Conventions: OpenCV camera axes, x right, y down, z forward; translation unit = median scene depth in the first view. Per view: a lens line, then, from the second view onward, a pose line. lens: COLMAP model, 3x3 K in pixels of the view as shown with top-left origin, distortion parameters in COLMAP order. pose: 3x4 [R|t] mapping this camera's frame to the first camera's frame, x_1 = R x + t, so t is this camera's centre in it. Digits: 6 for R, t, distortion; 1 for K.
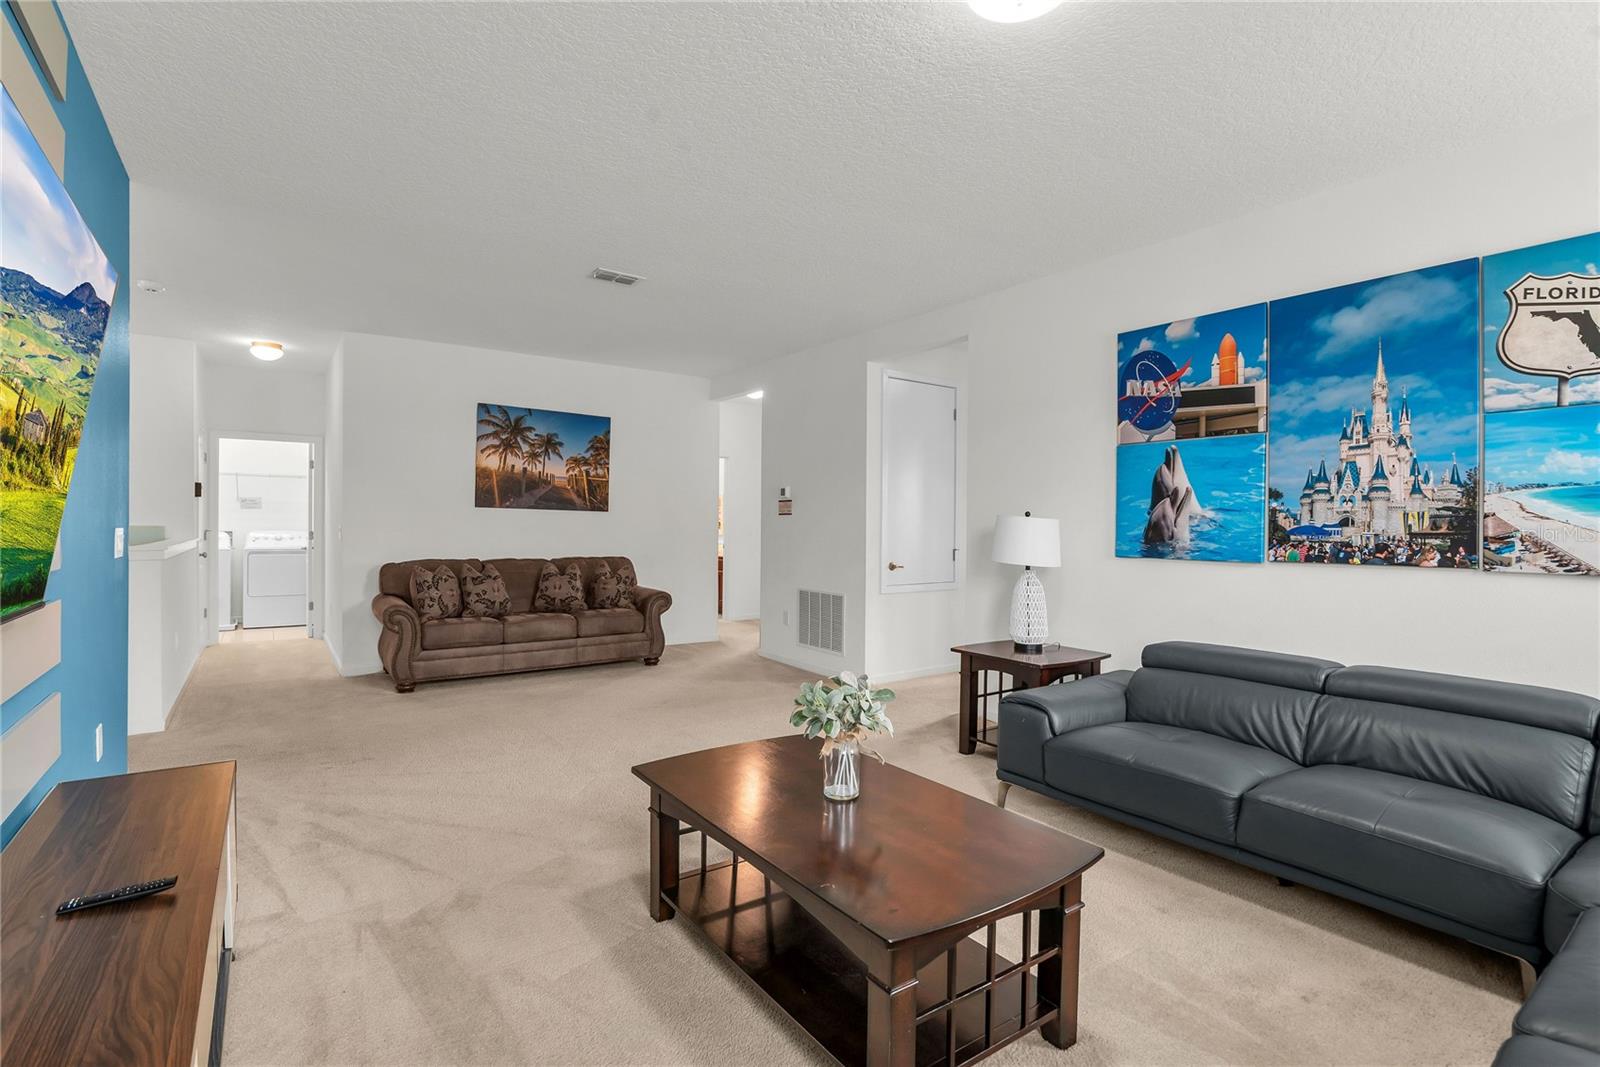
lens RADIAL K [[759.7, 0, 804.4], [0, 759.7, 520.0], [0, 0, 1]] dist [-0.022501, 0.001580]
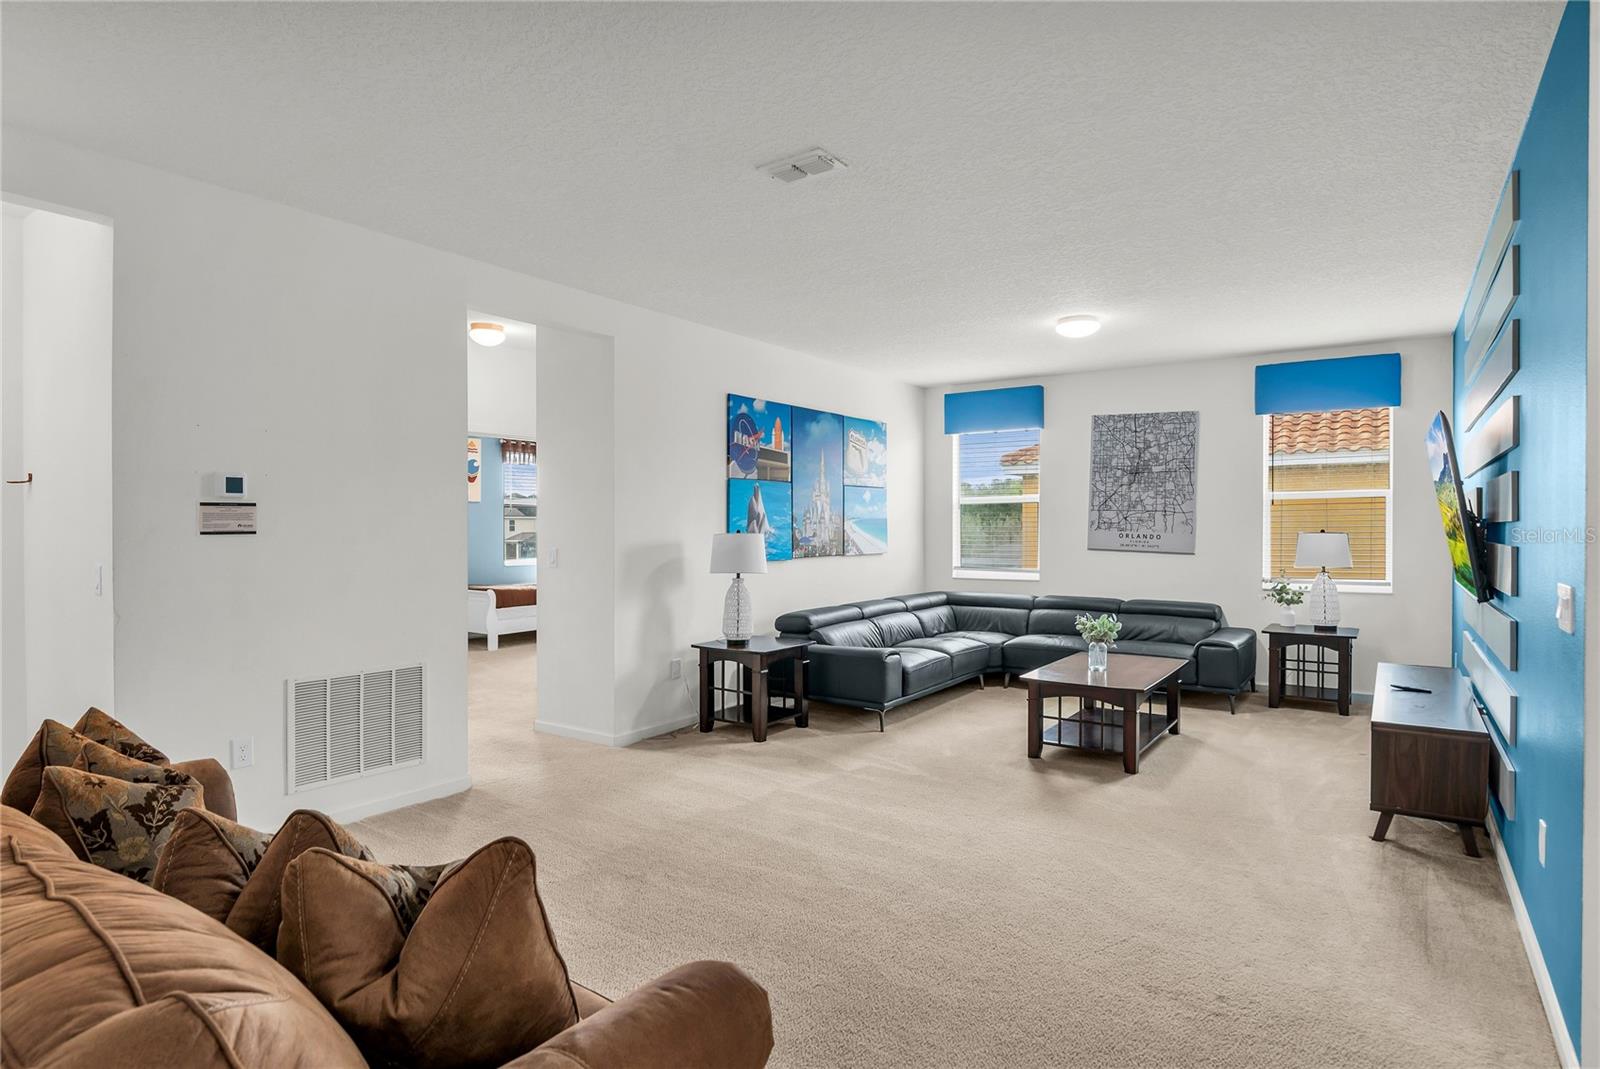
lens RADIAL K [[759.7, 0, 800.1], [0, 759.7, 538.2], [0, 0, 1]] dist [-0.022501, 0.001580]
pose [[-0.267732, -0.004550, 0.963483, -0.987883], [0.015368, 0.999841, 0.008992, -0.005753], [-0.963371, 0.017214, -0.267619, 1.376440]]
